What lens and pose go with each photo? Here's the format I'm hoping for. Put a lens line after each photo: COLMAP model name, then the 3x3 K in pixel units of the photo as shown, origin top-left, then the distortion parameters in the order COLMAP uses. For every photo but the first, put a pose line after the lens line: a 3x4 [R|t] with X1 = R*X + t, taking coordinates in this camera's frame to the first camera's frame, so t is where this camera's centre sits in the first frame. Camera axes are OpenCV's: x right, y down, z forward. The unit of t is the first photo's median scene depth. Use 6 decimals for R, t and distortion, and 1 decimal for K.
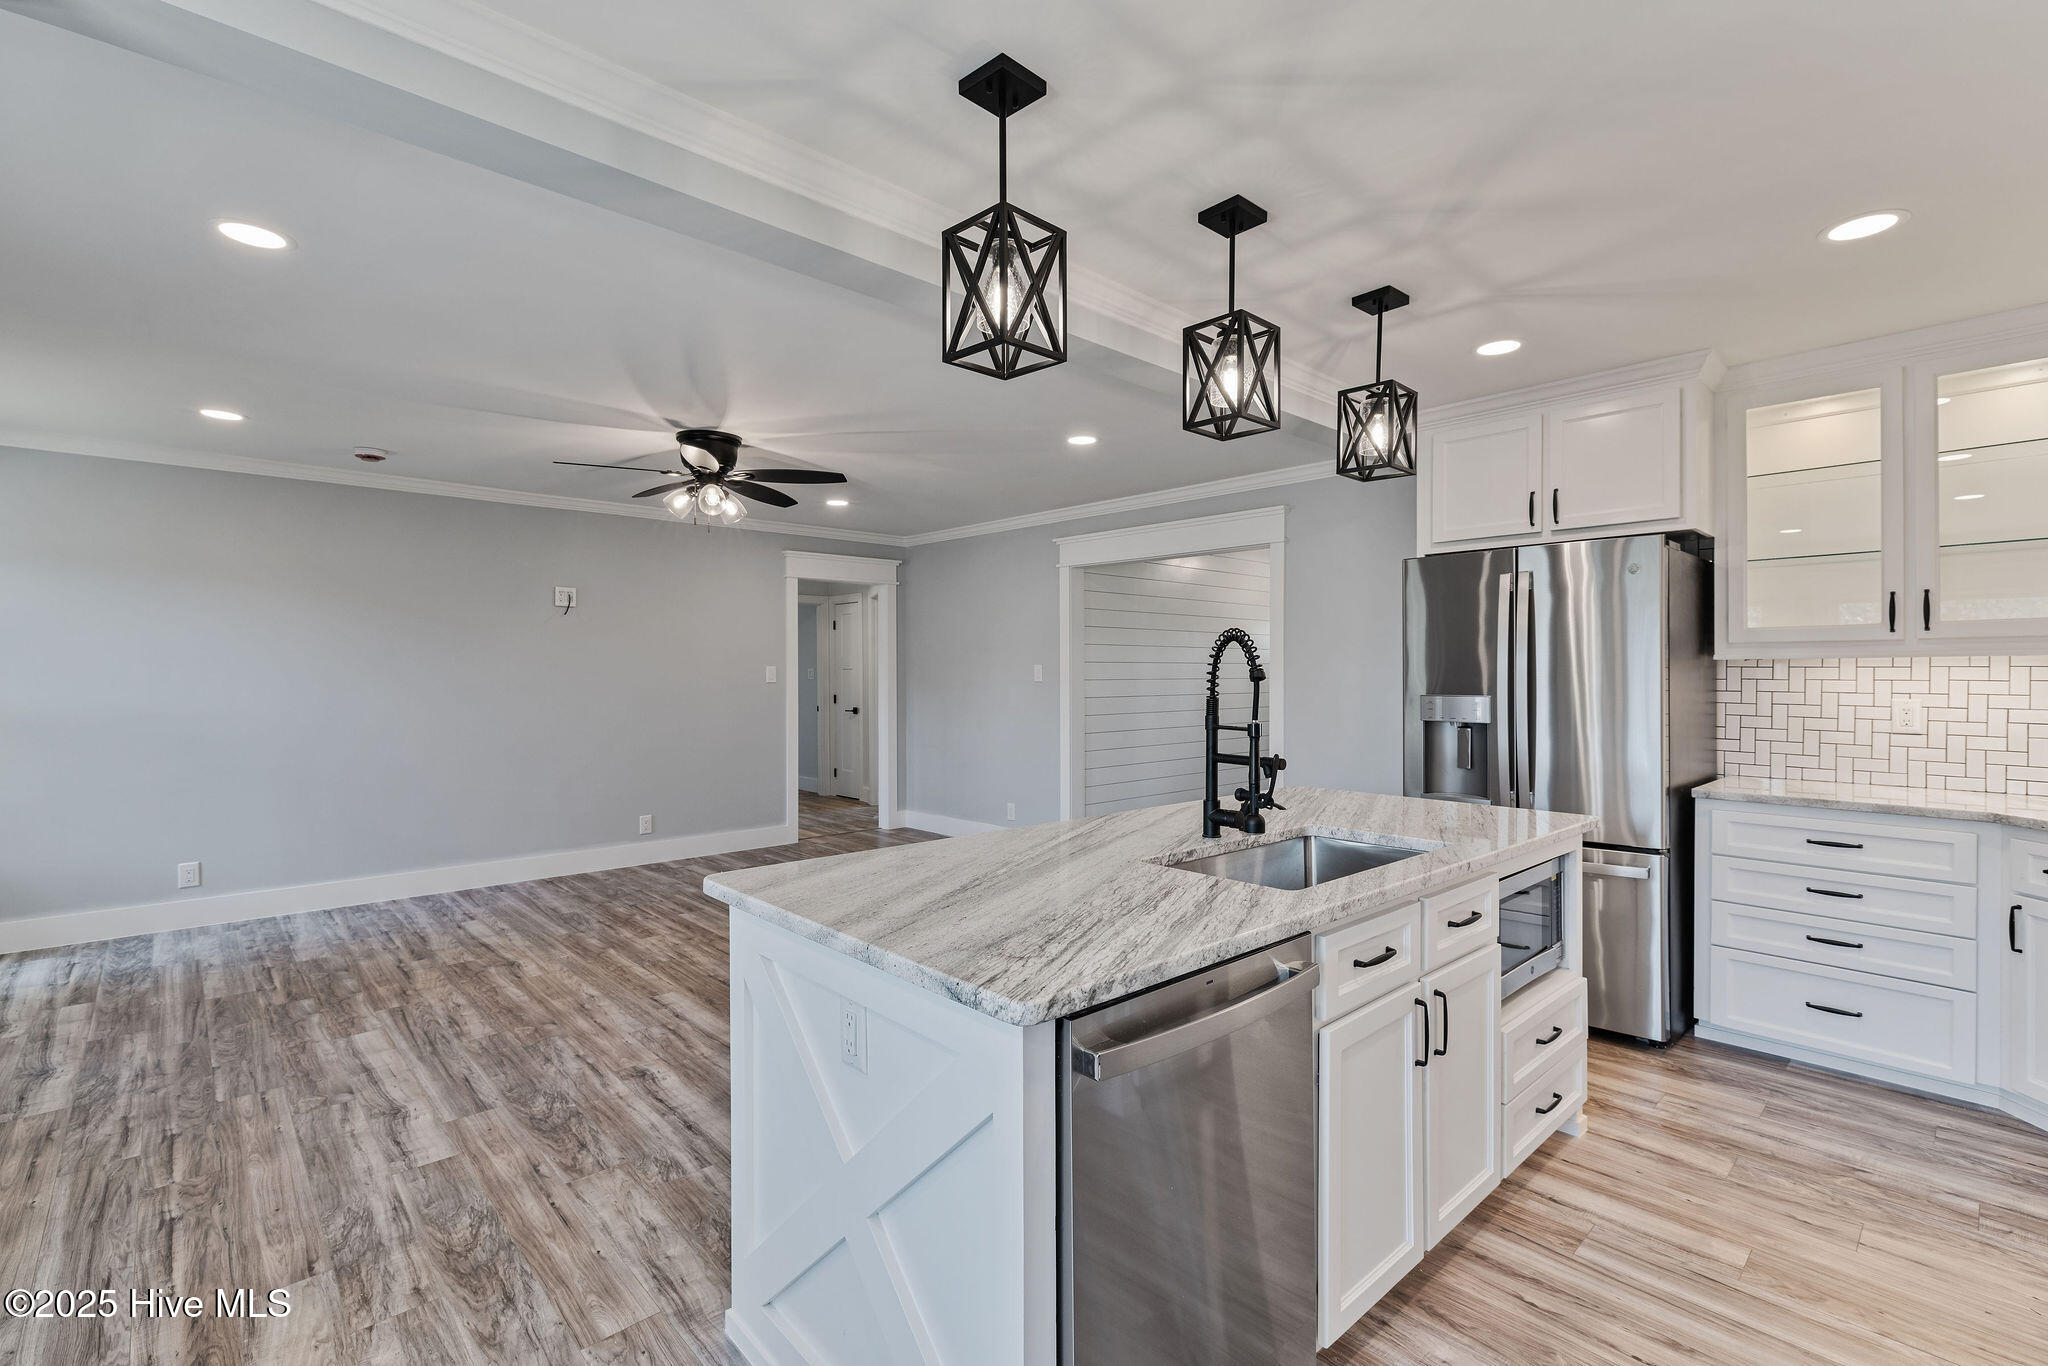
lens RADIAL K [[918.9, 0, 1027.1], [0, 918.9, 673.3], [0, 0, 1]] dist [0.003131, 0.000578]
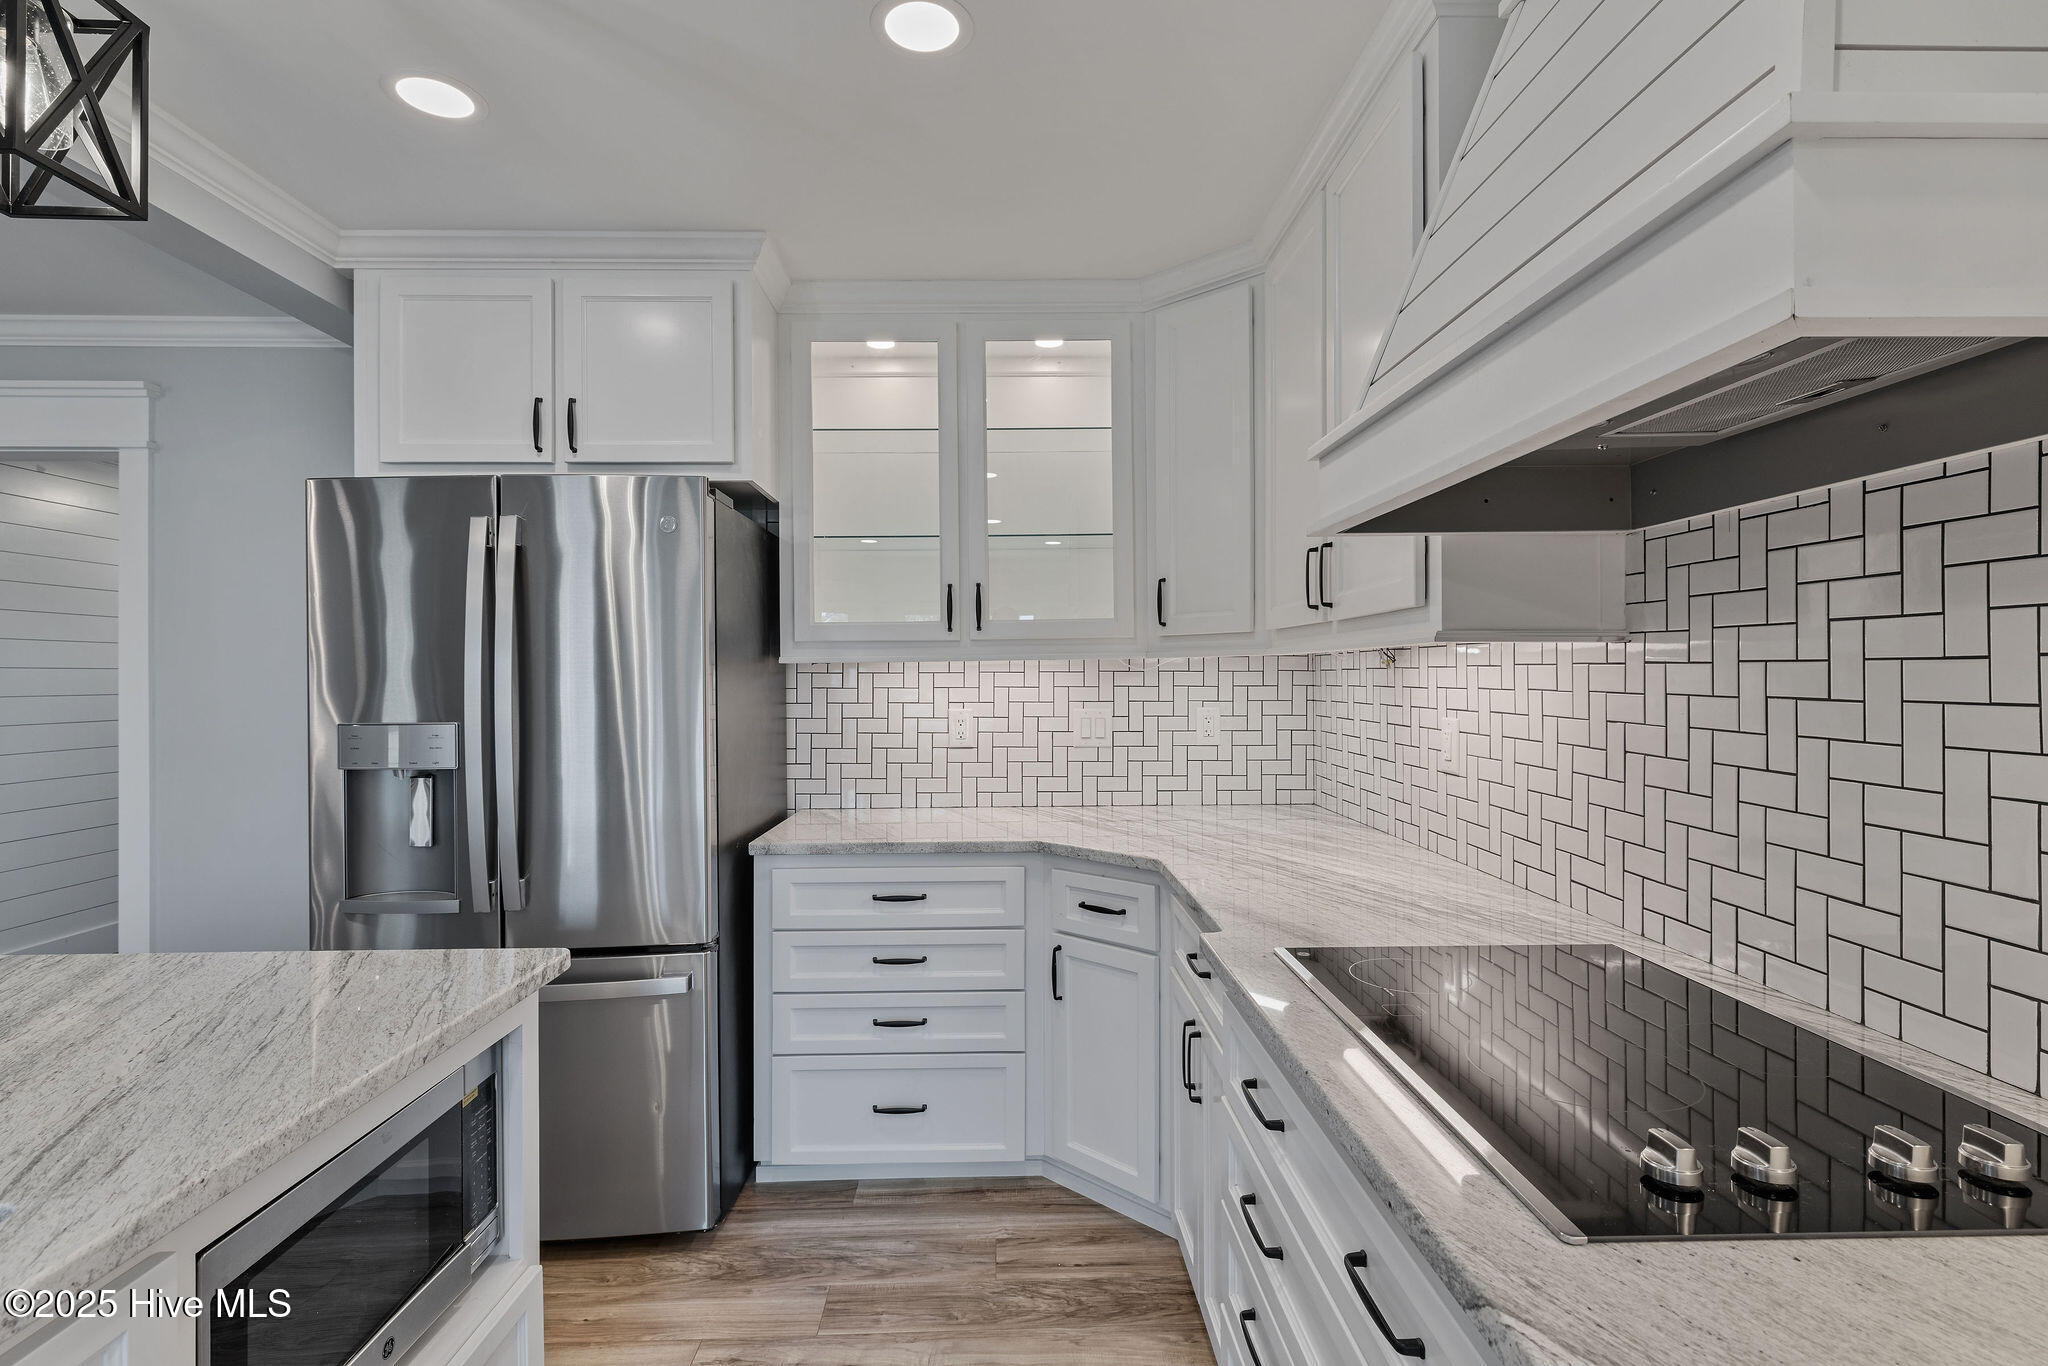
lens RADIAL K [[975.6, 0, 1024.0], [0, 975.6, 683.0], [0, 0, 1]] dist [0.001622, 0.000262]
pose [[0.665766, -0.009565, 0.746099, 0.307678], [0.006175, 0.999954, 0.007309, -0.003511], [-0.746135, -0.000259, 0.665795, 0.344747]]
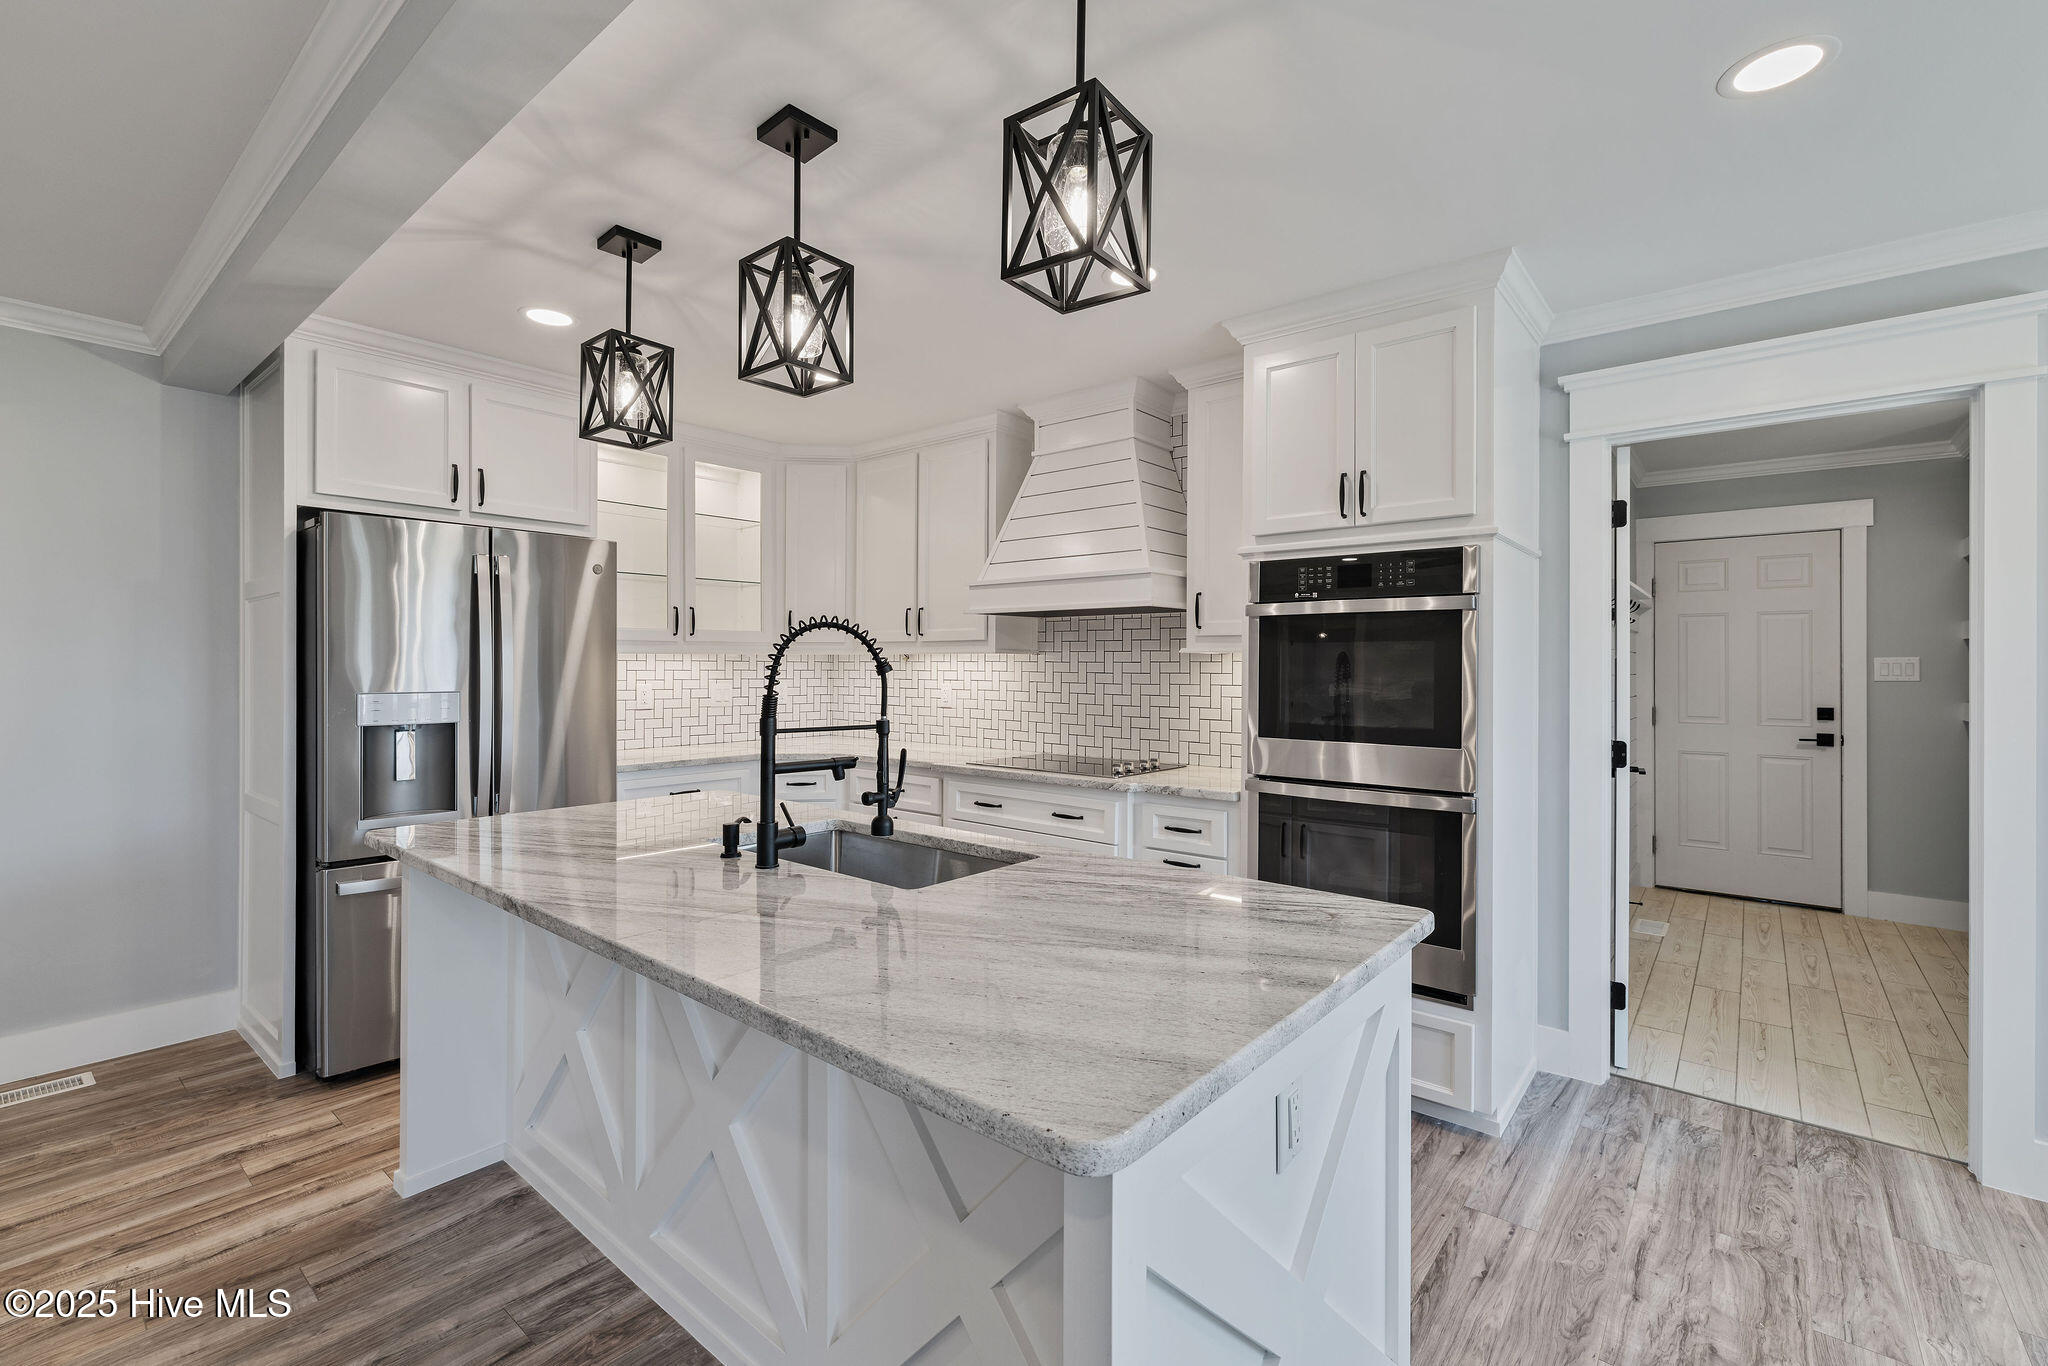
lens RADIAL K [[883.9, 0, 1025.1], [0, 883.9, 663.7], [0, 0, 1]] dist [0.000717, 0.000092]
pose [[-0.128921, 0.001857, 0.991653, -0.448069], [-0.004612, 0.999986, -0.002472, -0.001793], [-0.991644, -0.004892, -0.128911, 0.642389]]
